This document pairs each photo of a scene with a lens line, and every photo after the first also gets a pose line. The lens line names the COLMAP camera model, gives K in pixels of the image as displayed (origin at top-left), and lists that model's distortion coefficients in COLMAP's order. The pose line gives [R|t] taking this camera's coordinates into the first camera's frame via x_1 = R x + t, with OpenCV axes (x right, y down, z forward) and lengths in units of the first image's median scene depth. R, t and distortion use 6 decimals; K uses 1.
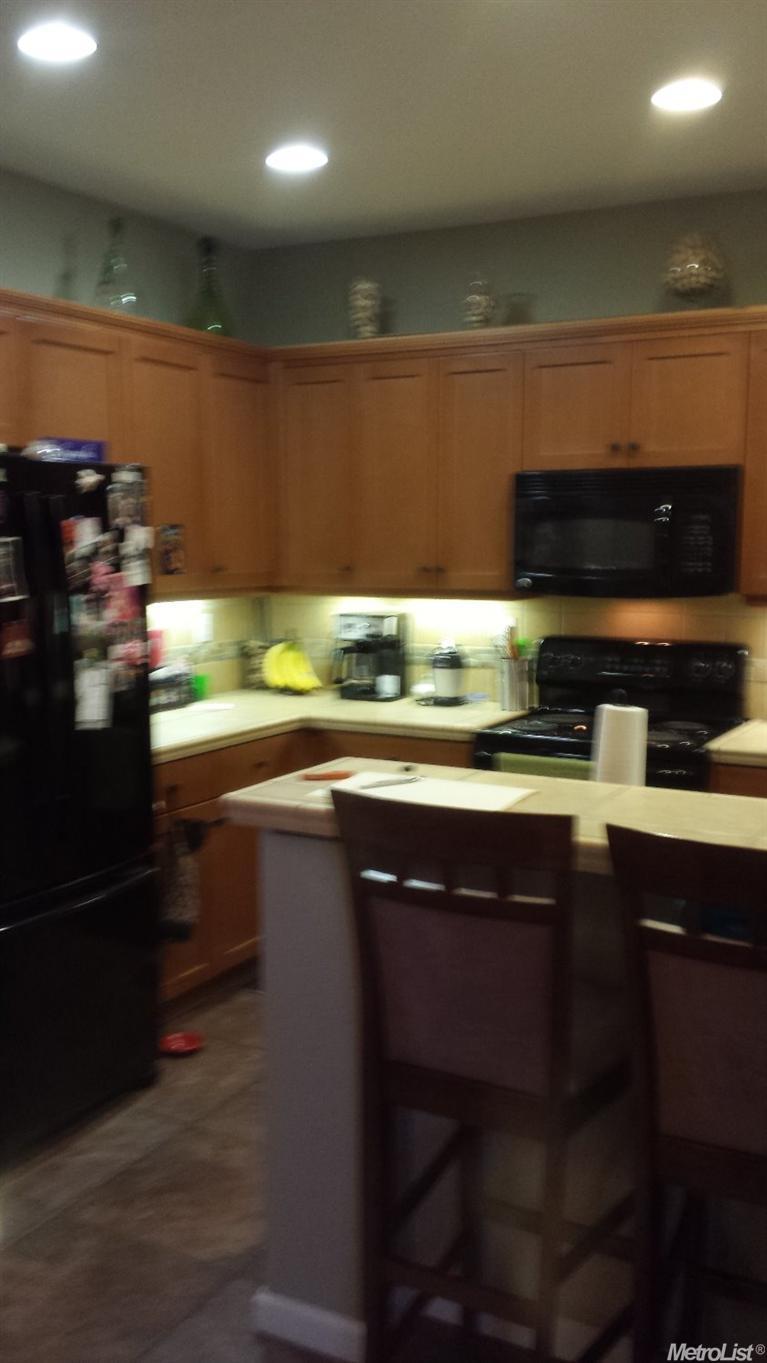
lens RADIAL K [[1263.1, 0, 378.9], [0, 1263.1, 691.1], [0, 0, 1]] dist [0.151642, -0.339729]
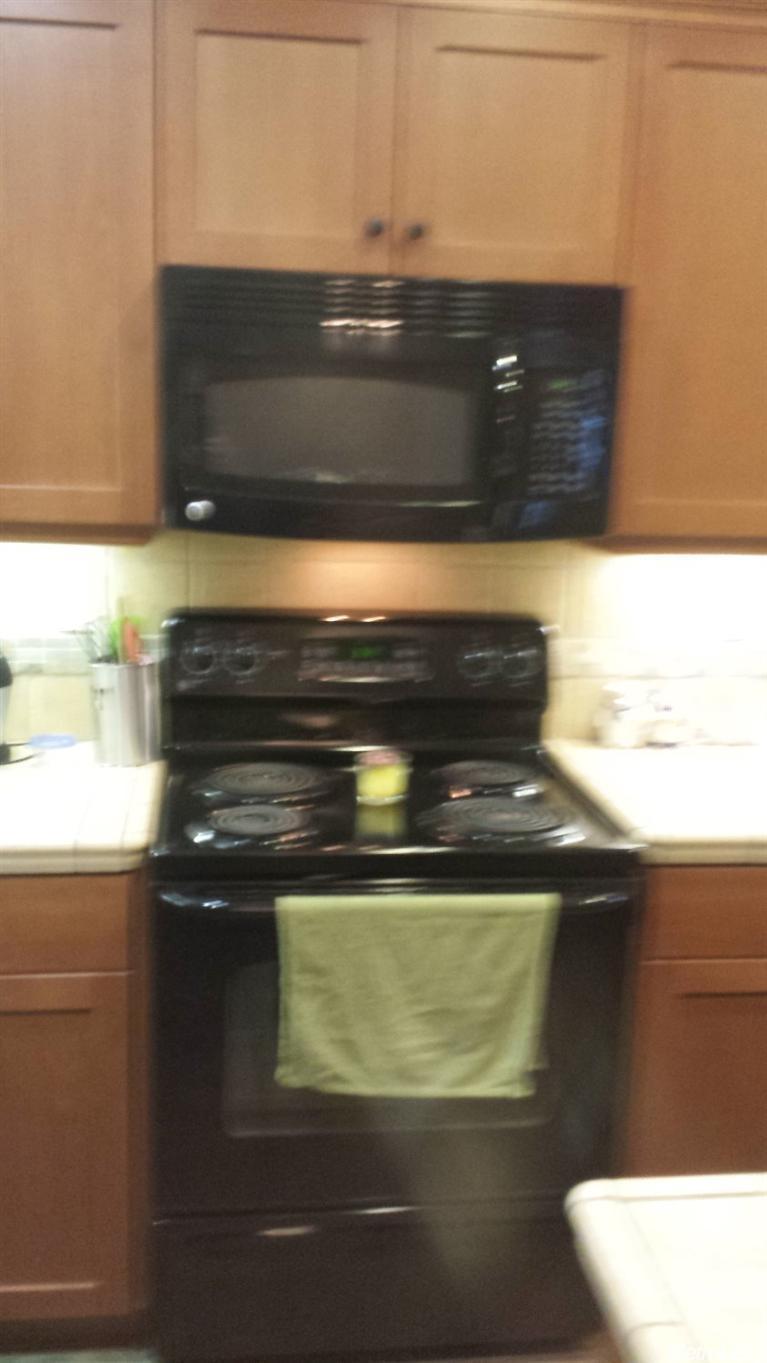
lens RADIAL K [[1263.1, 0, 378.9], [0, 1263.1, 691.1], [0, 0, 1]] dist [0.151642, -0.339729]
pose [[0.814118, -0.093631, 0.573101, -0.109593], [0.044539, 0.994076, 0.099139, -0.064623], [-0.578989, -0.055186, 0.813466, 0.591058]]
